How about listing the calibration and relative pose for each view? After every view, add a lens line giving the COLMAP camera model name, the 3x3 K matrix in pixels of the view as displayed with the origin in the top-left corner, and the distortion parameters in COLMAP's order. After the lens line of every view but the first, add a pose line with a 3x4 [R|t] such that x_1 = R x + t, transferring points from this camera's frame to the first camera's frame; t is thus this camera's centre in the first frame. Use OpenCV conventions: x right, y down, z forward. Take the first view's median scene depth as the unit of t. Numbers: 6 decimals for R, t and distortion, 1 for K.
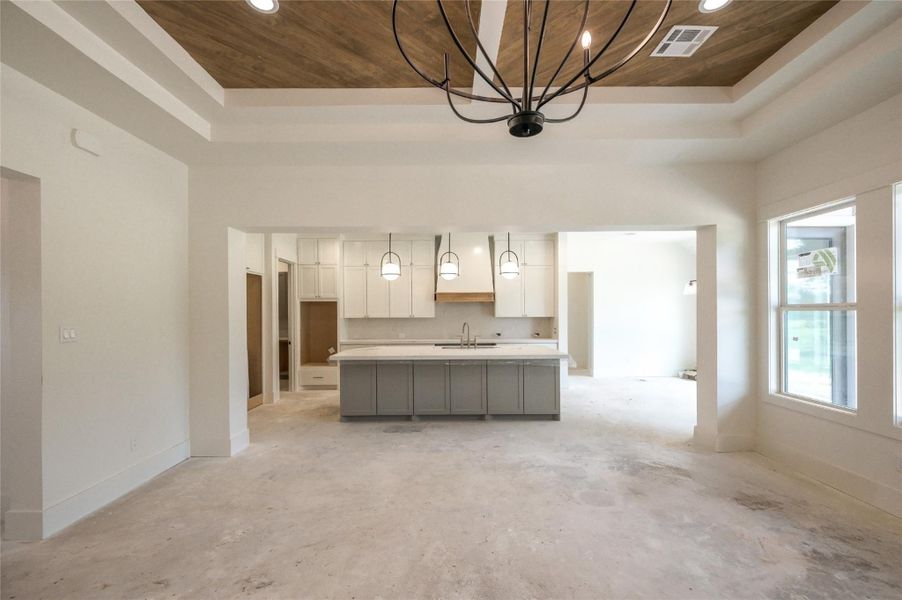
lens RADIAL K [[389.7, 0, 448.5], [0, 389.7, 311.1], [0, 0, 1]] dist [0.000886, 0.000148]
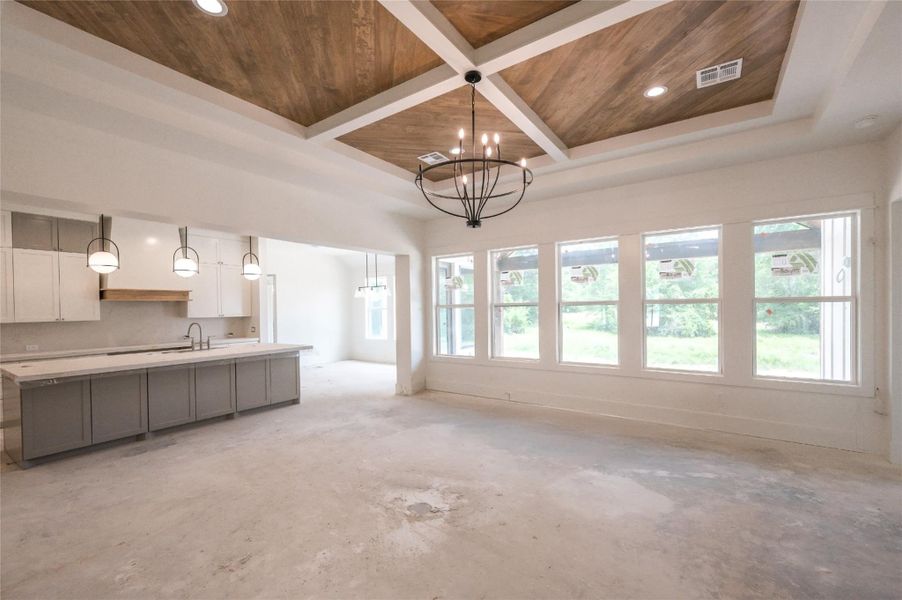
lens RADIAL K [[389.7, 0, 448.5], [0, 389.7, 311.1], [0, 0, 1]] dist [0.000886, 0.000148]
pose [[0.567990, -0.008786, 0.822988, -0.423614], [0.011137, 0.999934, 0.002989, 0.004587], [-0.822960, 0.007468, 0.568050, -0.037092]]
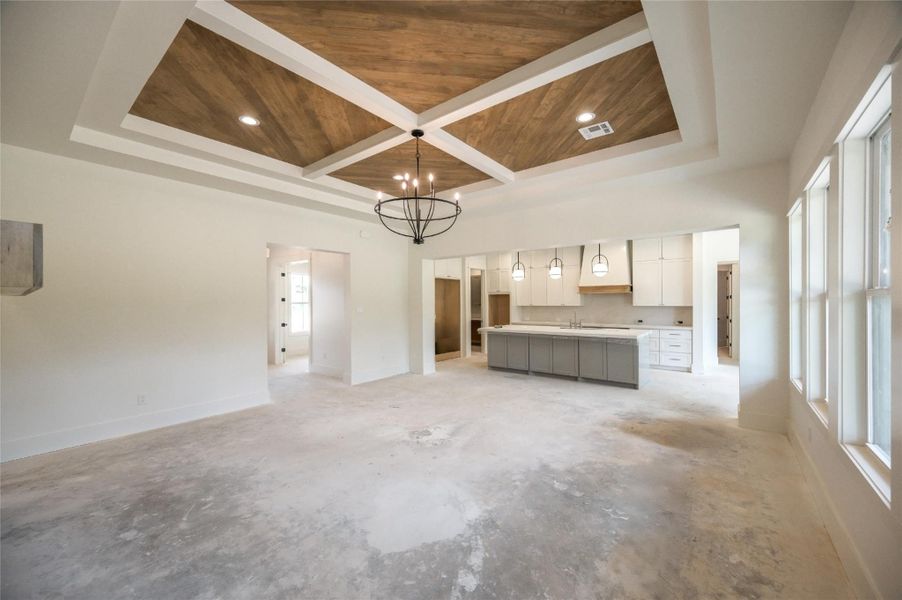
lens RADIAL K [[351.5, 0, 449.3], [0, 351.5, 304.1], [0, 0, 1]] dist [0.000092, 0.000013]
pose [[0.782149, 0.004320, -0.623076, 0.512184], [0.002103, 0.999952, 0.009574, -0.002065], [0.623088, -0.008798, 0.782102, -0.244781]]
